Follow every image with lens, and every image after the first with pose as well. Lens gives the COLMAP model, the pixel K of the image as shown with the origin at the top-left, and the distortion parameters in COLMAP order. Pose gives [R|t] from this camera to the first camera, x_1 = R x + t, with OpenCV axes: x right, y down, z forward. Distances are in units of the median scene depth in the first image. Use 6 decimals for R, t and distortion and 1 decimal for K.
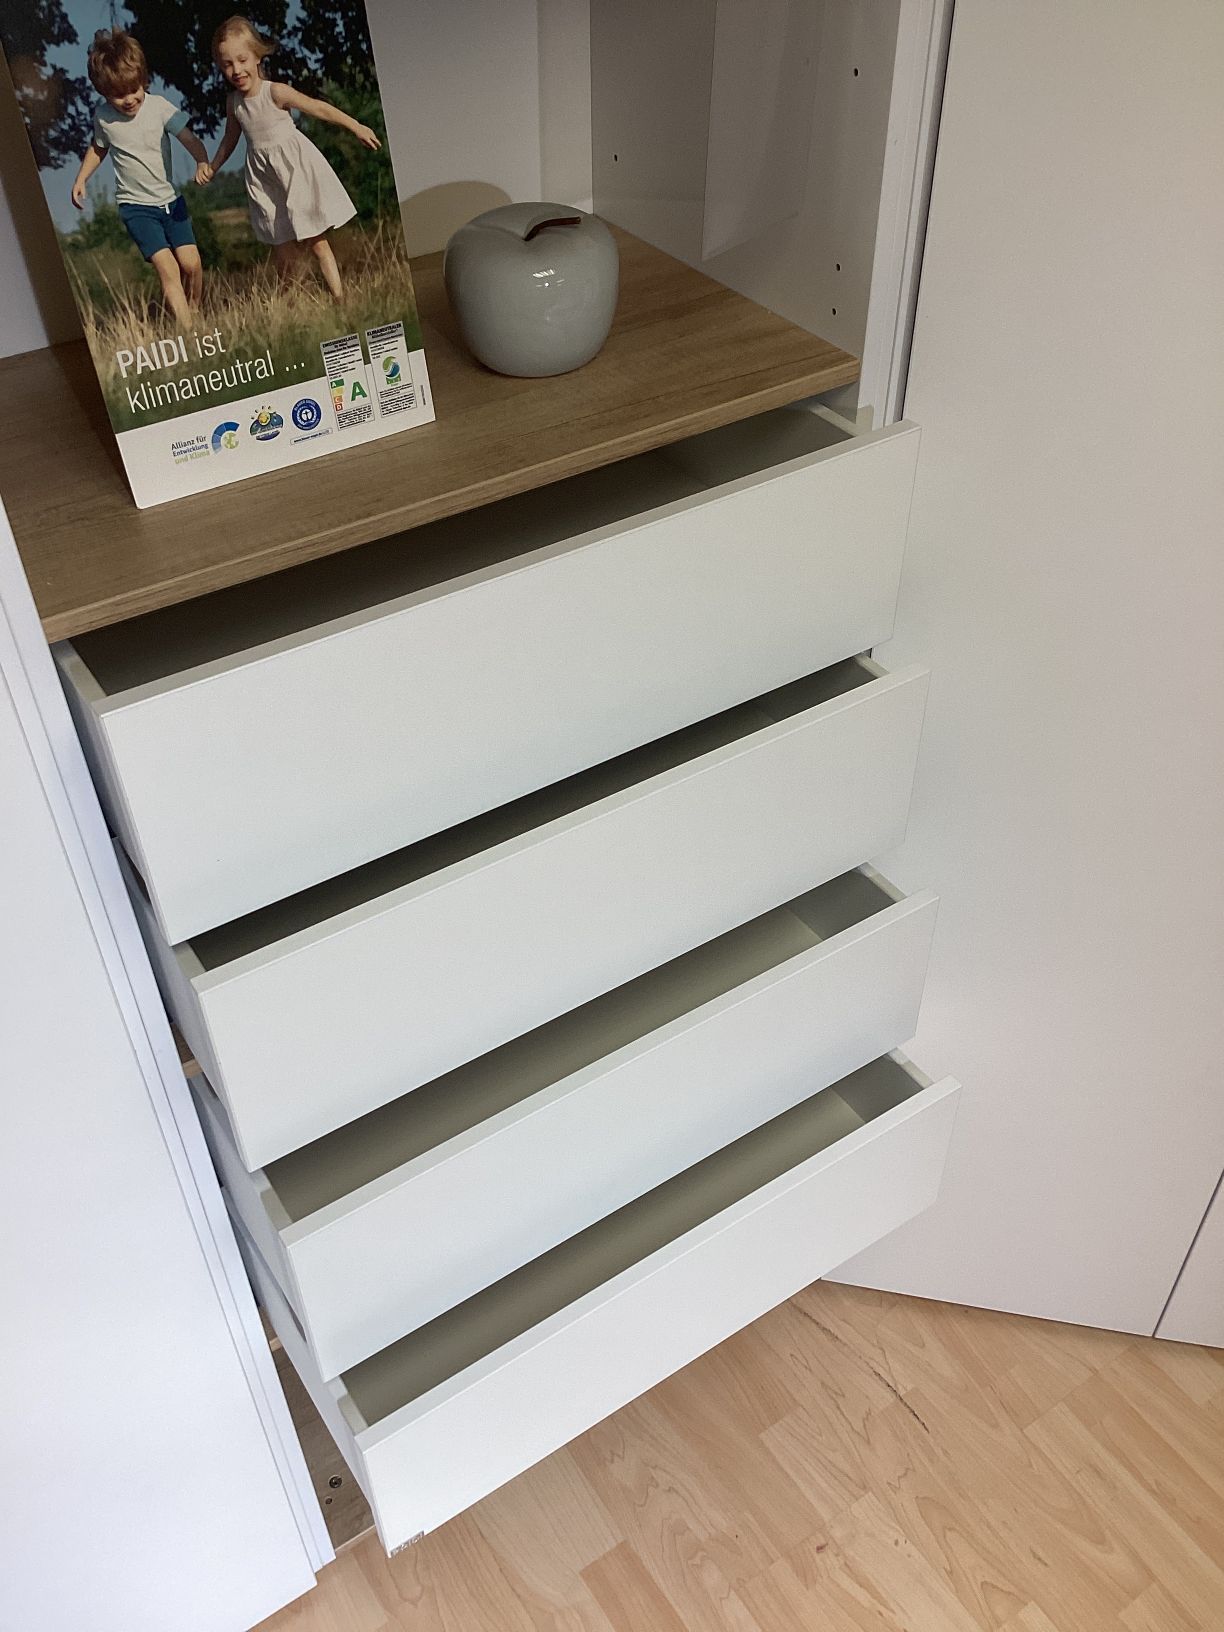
lens RADIAL K [[1485.1, 0, 612.0], [0, 1485.1, 816.0], [0, 0, 1]] dist [0.025816, -0.018193]
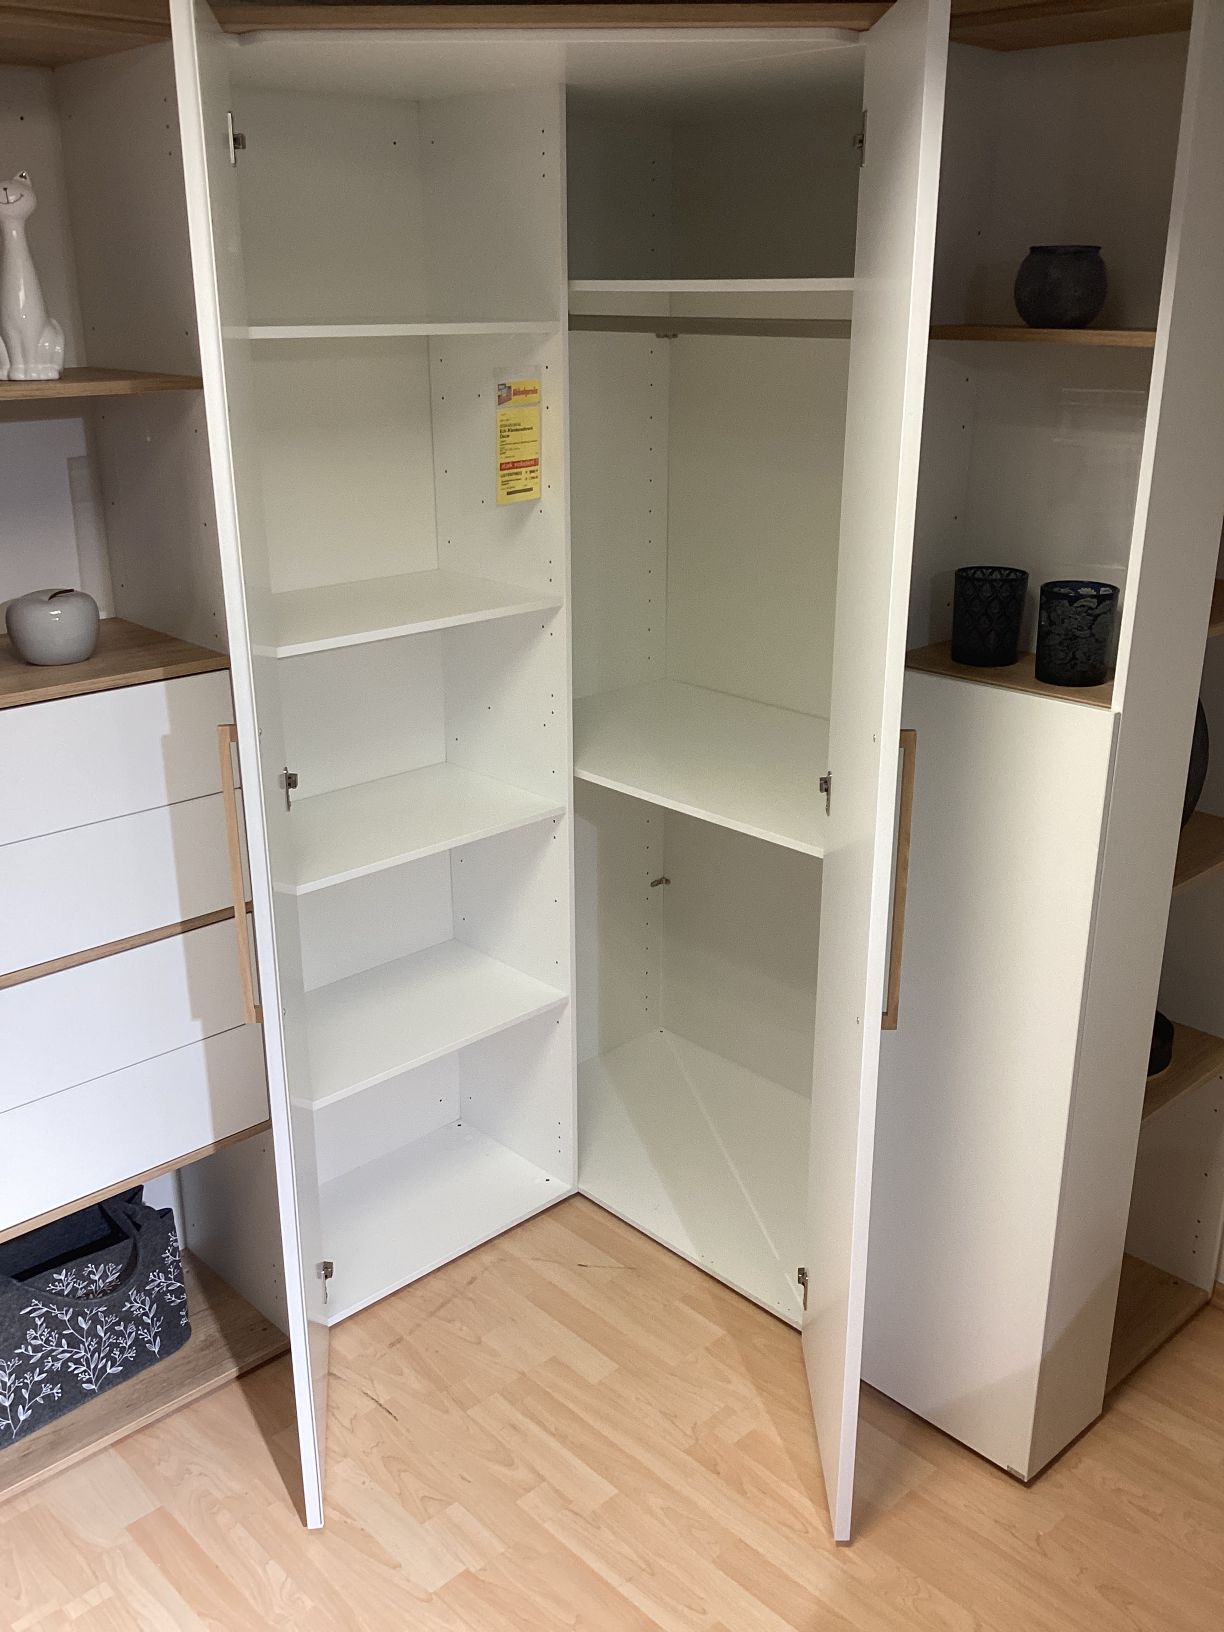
lens RADIAL K [[1509.2, 0, 612.0], [0, 1509.2, 816.0], [0, 0, 1]] dist [0.000463, -0.014262]
pose [[0.986193, -0.050728, 0.157641, 0.404393], [0.104988, 0.927693, -0.358278, 0.775513], [-0.128067, 0.369881, 0.920210, -0.966975]]
